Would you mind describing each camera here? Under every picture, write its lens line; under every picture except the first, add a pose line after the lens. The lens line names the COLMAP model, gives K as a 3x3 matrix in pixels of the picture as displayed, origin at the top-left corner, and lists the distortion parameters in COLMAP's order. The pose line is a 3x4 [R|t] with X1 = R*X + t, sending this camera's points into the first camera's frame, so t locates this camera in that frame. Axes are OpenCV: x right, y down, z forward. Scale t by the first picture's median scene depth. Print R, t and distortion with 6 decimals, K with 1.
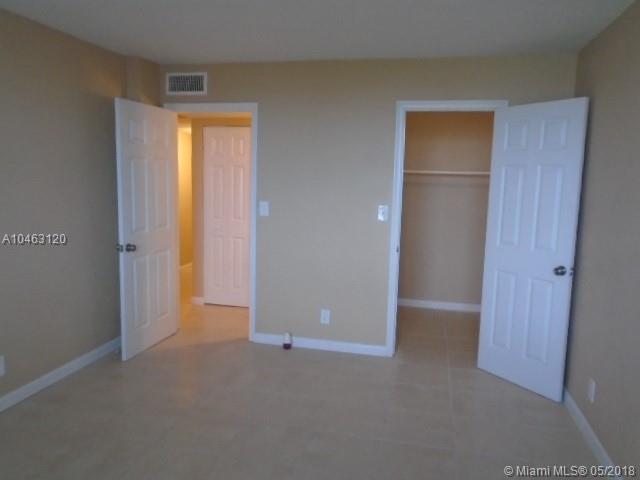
lens RADIAL K [[500.6, 0, 316.4], [0, 500.6, 239.1], [0, 0, 1]] dist [0.005158, -0.008203]
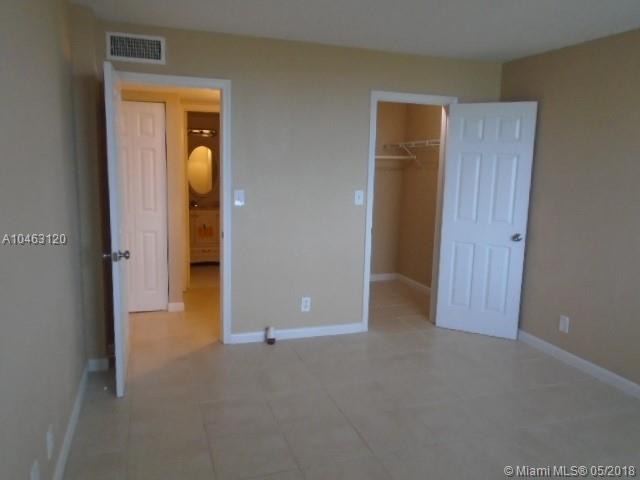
lens RADIAL K [[500.6, 0, 318.4], [0, 500.6, 239.6], [0, 0, 1]] dist [0.005158, -0.008203]
pose [[0.842828, -0.086446, 0.531195, -0.506684], [0.061904, 0.996036, 0.063874, -0.036754], [-0.534611, -0.020951, 0.844839, 0.158549]]
